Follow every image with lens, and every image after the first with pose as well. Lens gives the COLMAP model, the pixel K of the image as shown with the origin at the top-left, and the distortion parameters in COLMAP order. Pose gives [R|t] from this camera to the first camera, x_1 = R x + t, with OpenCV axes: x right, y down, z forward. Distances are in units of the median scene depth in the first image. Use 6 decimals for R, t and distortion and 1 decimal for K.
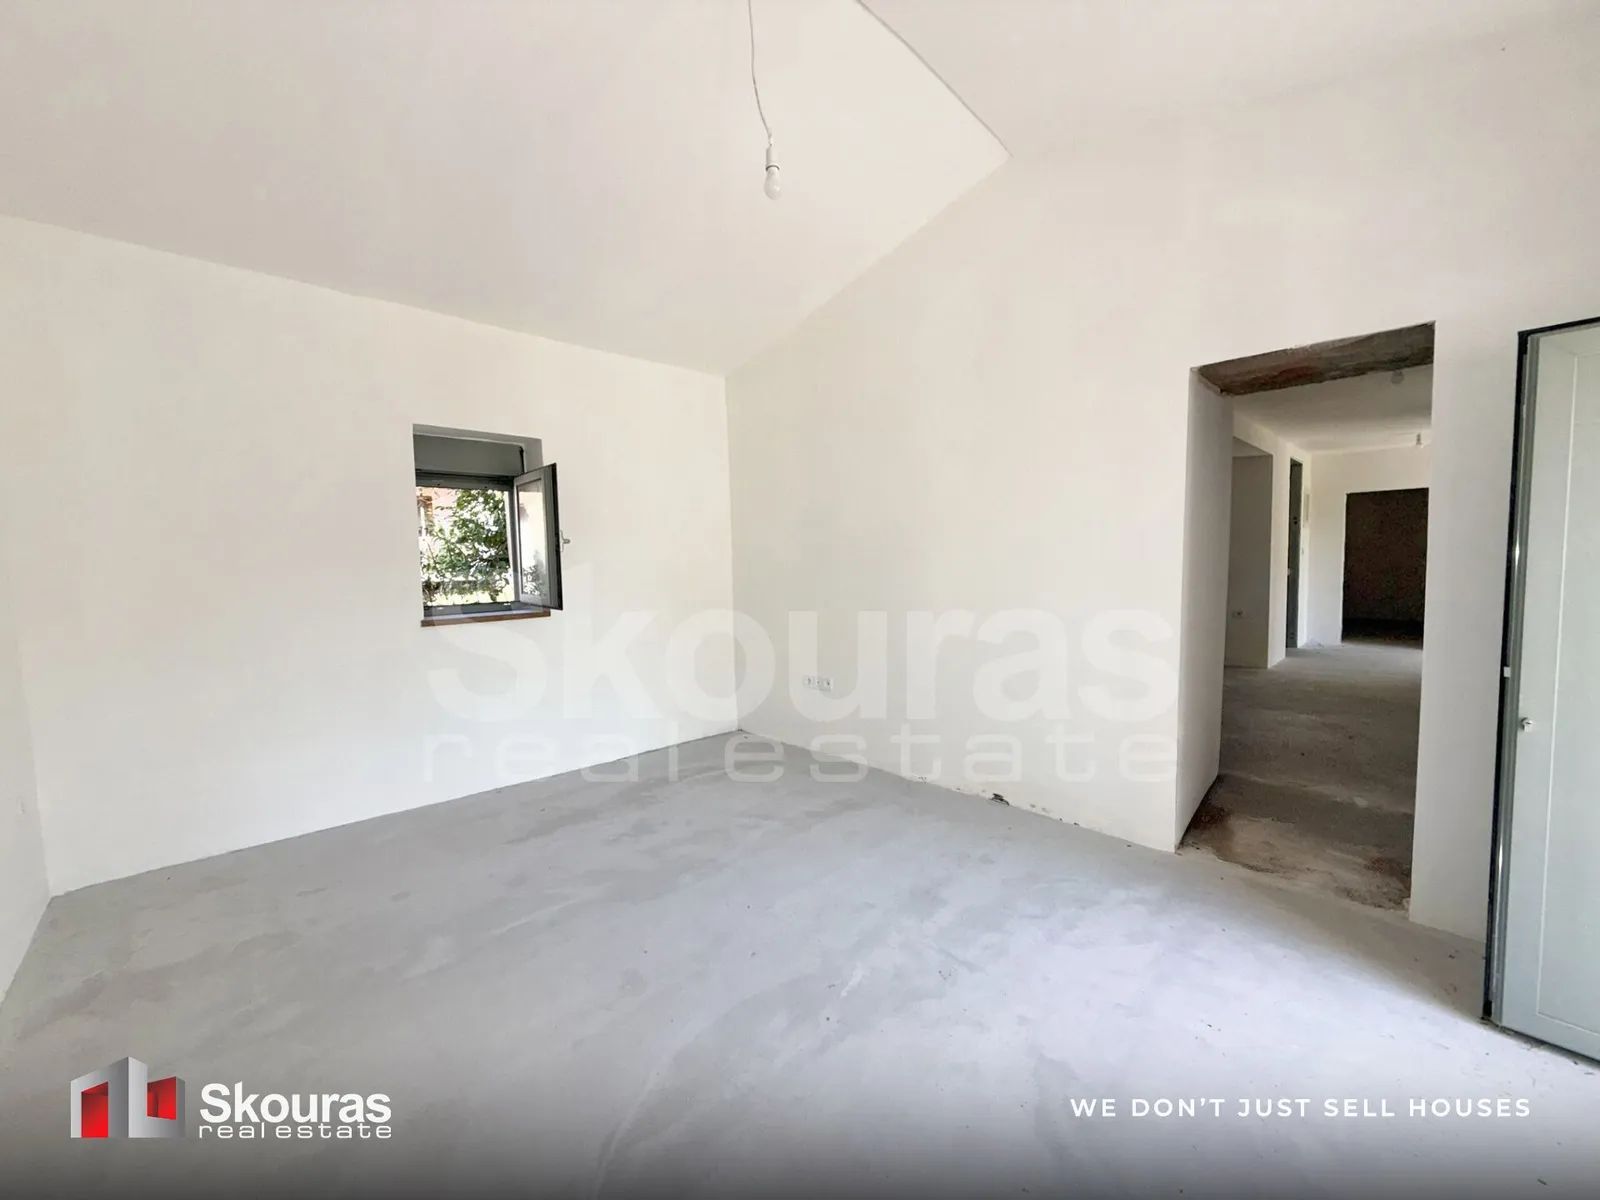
lens RADIAL K [[634.8, 0, 800.0], [0, 634.8, 600.0], [0, 0, 1]] dist [-0.000058, 0.000025]
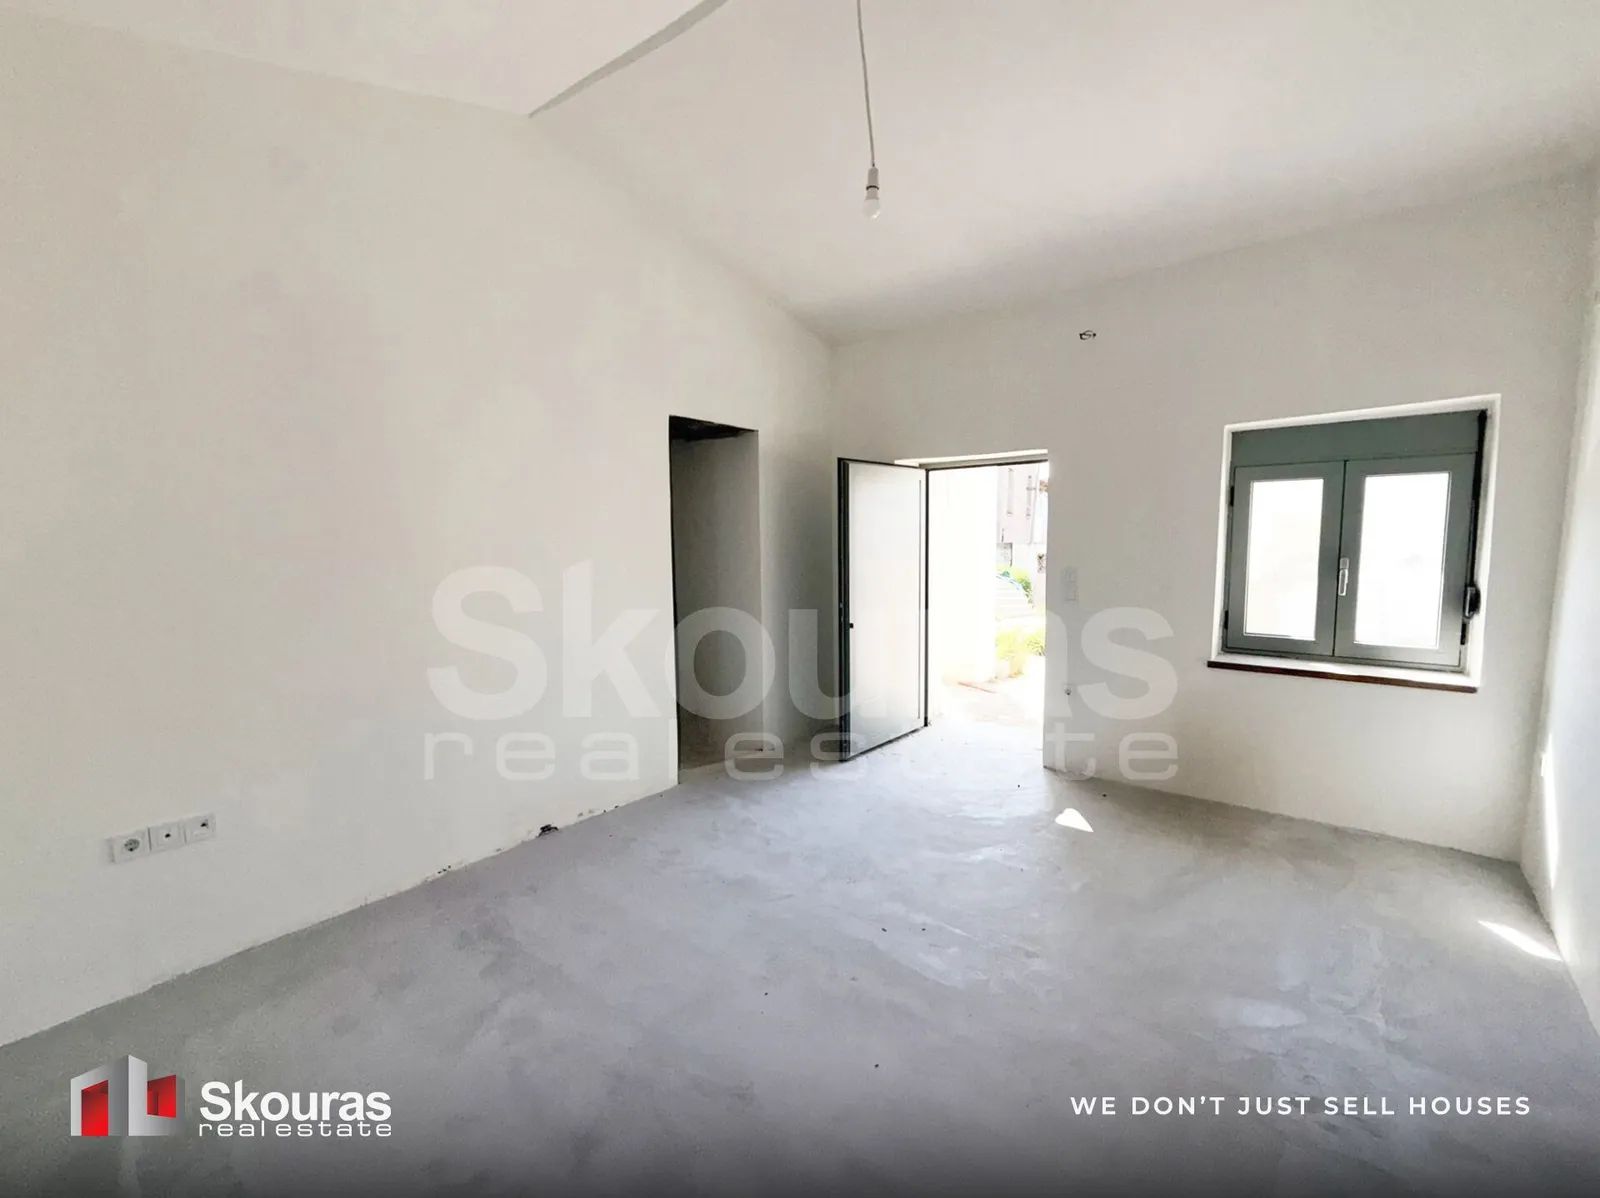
lens RADIAL K [[676.8, 0, 800.0], [0, 676.8, 599.0], [0, 0, 1]] dist [-0.001936, -0.000163]
pose [[-0.124647, -0.075173, 0.989349, -0.729947], [0.079232, 0.993187, 0.085447, -0.073281], [-0.989033, 0.089039, -0.117842, 0.811859]]
